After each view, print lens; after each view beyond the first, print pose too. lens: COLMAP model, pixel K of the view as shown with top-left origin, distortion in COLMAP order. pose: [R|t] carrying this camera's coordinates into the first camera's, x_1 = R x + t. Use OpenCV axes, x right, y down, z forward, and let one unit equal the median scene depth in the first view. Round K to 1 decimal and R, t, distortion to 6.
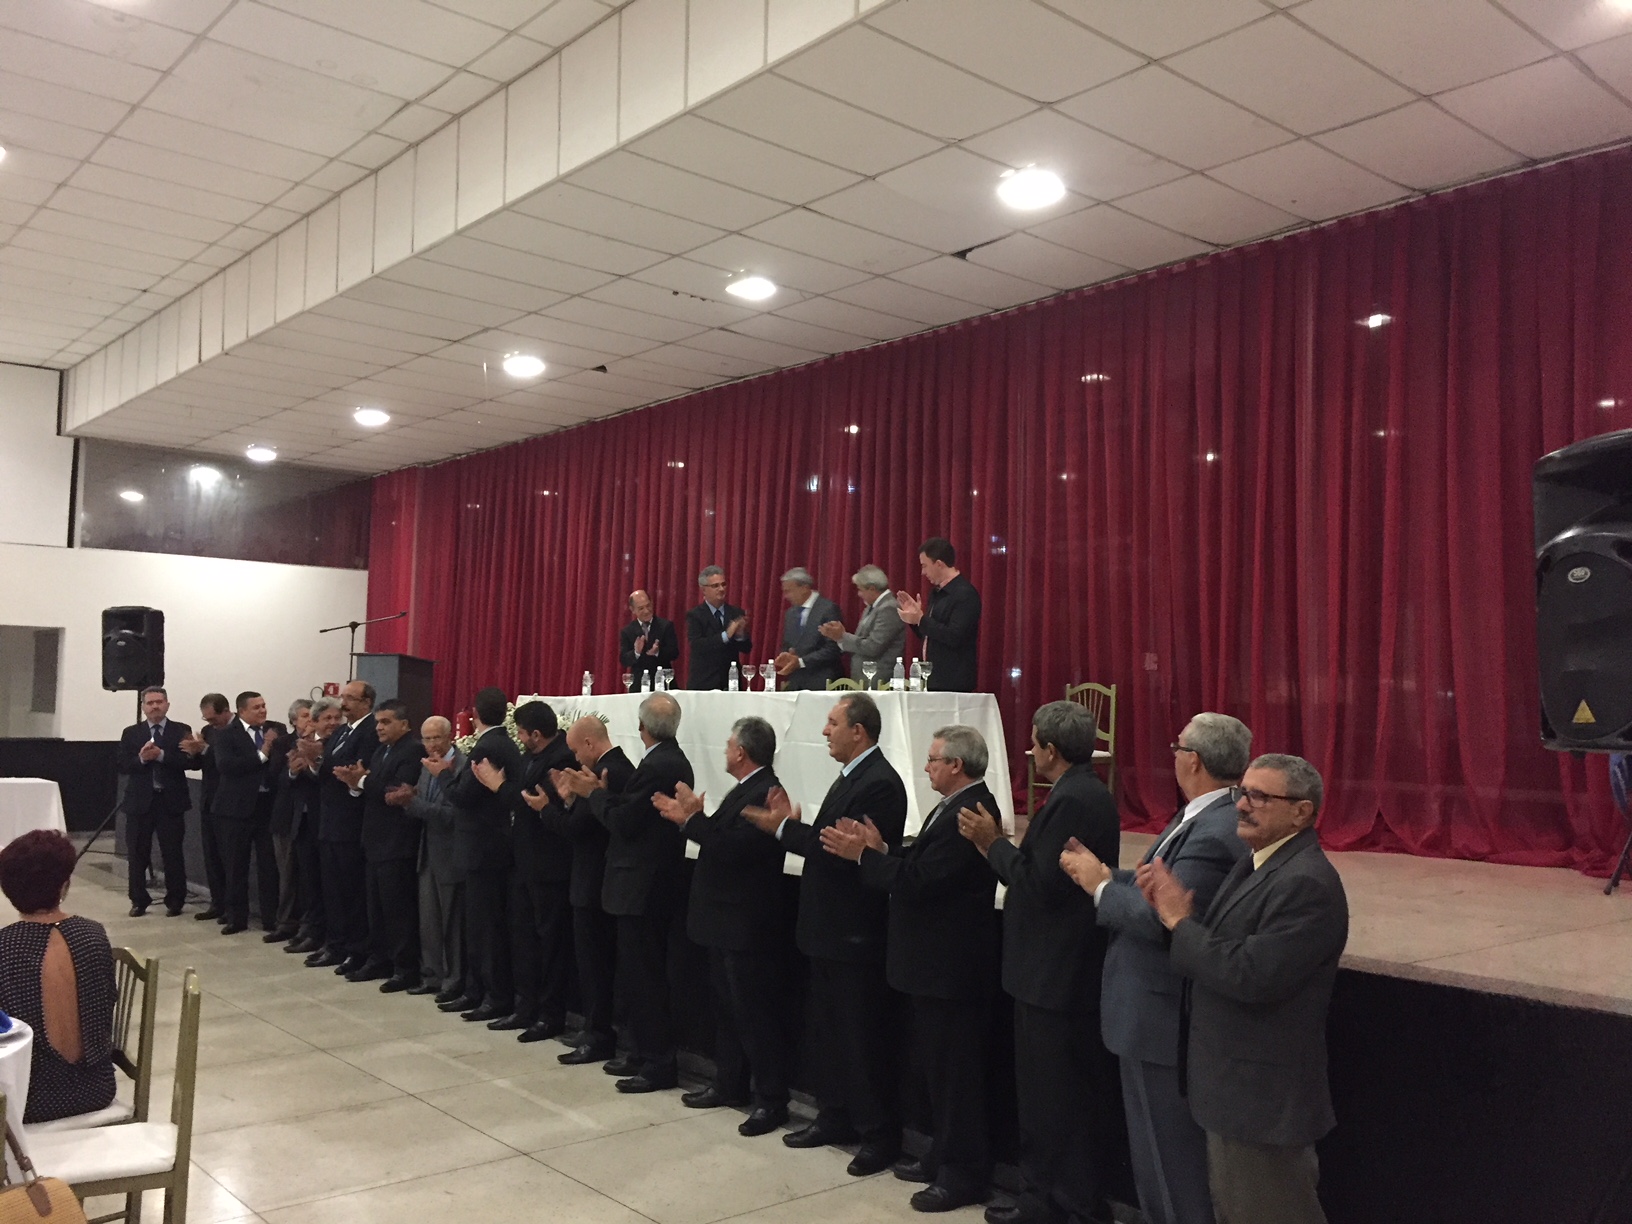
lens RADIAL K [[1361.9, 0, 815.1], [0, 1361.9, 576.7], [0, 0, 1]] dist [0.095210, -0.115269]
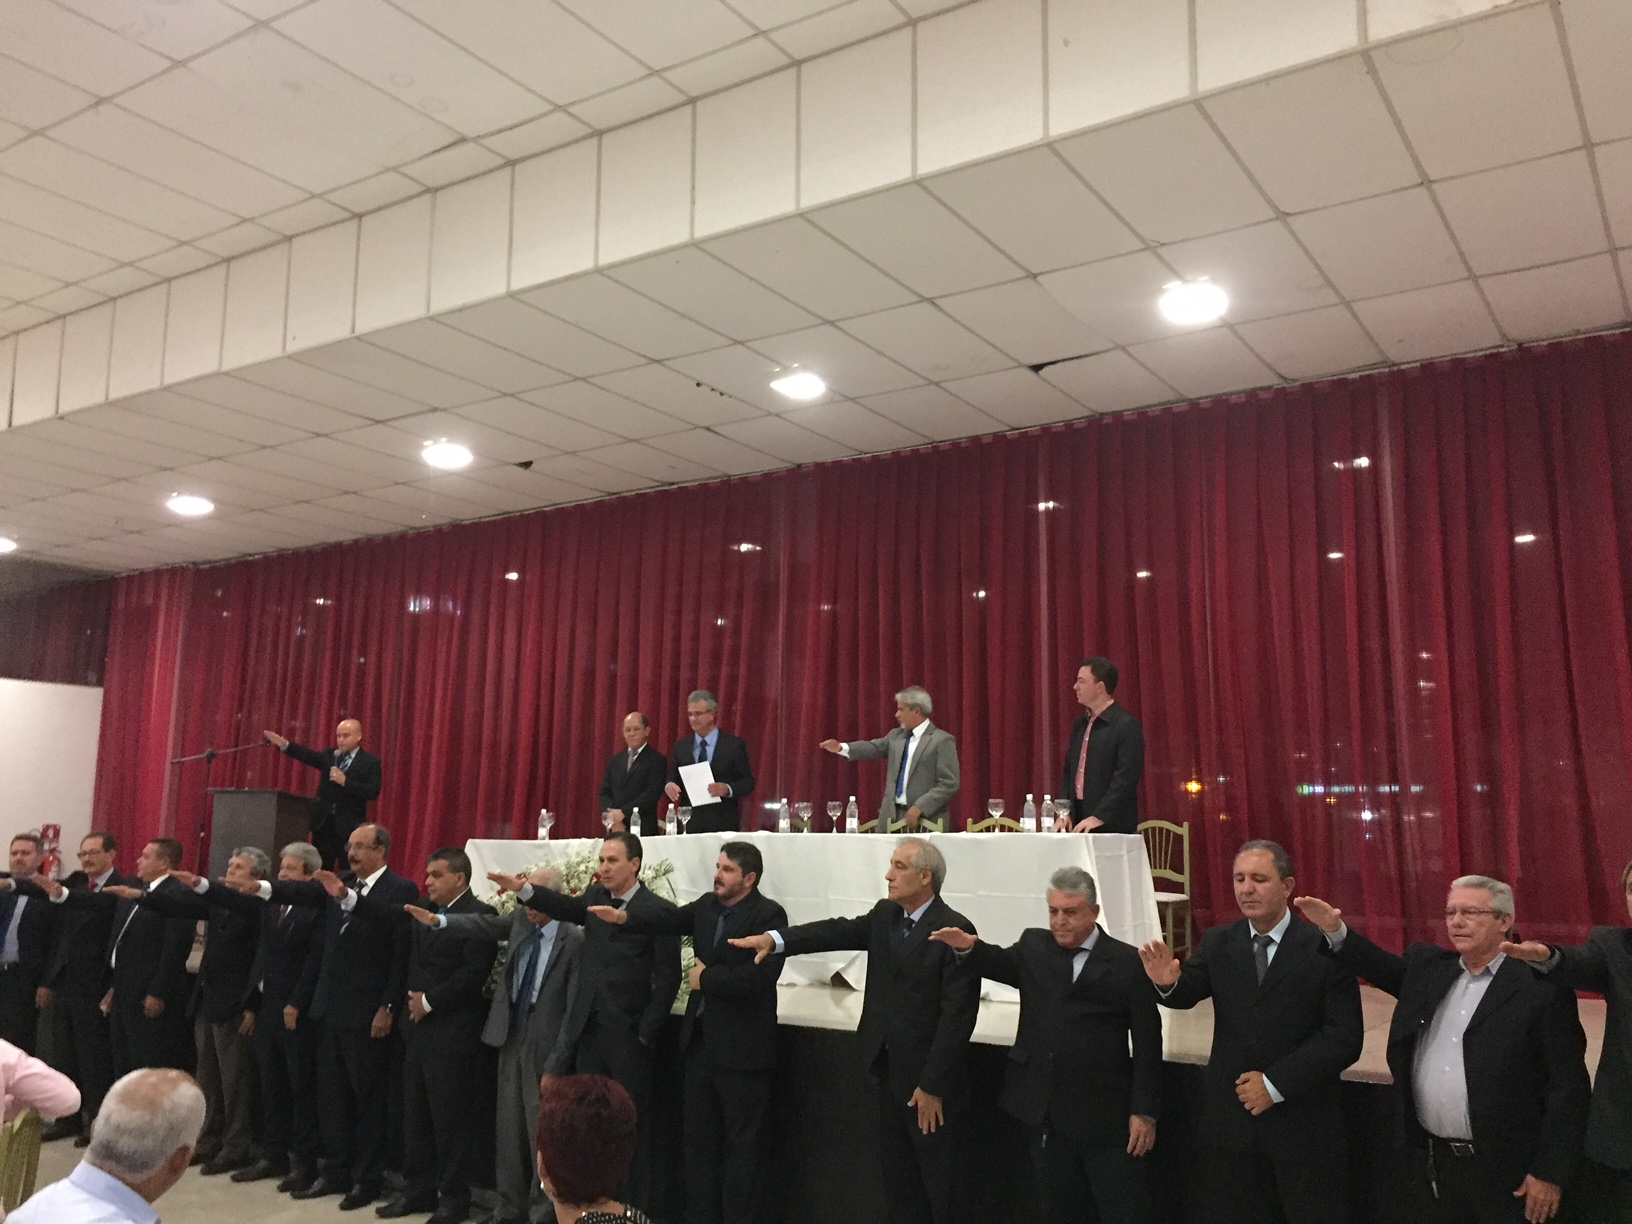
lens RADIAL K [[1385.0, 0, 814.8], [0, 1385.0, 612.0], [0, 0, 1]] dist [0.085978, -0.116290]
pose [[0.961789, 0.034031, 0.271667, -0.289579], [-0.015369, 0.997391, -0.070530, 0.004583], [-0.273359, 0.063660, 0.959803, 0.122417]]
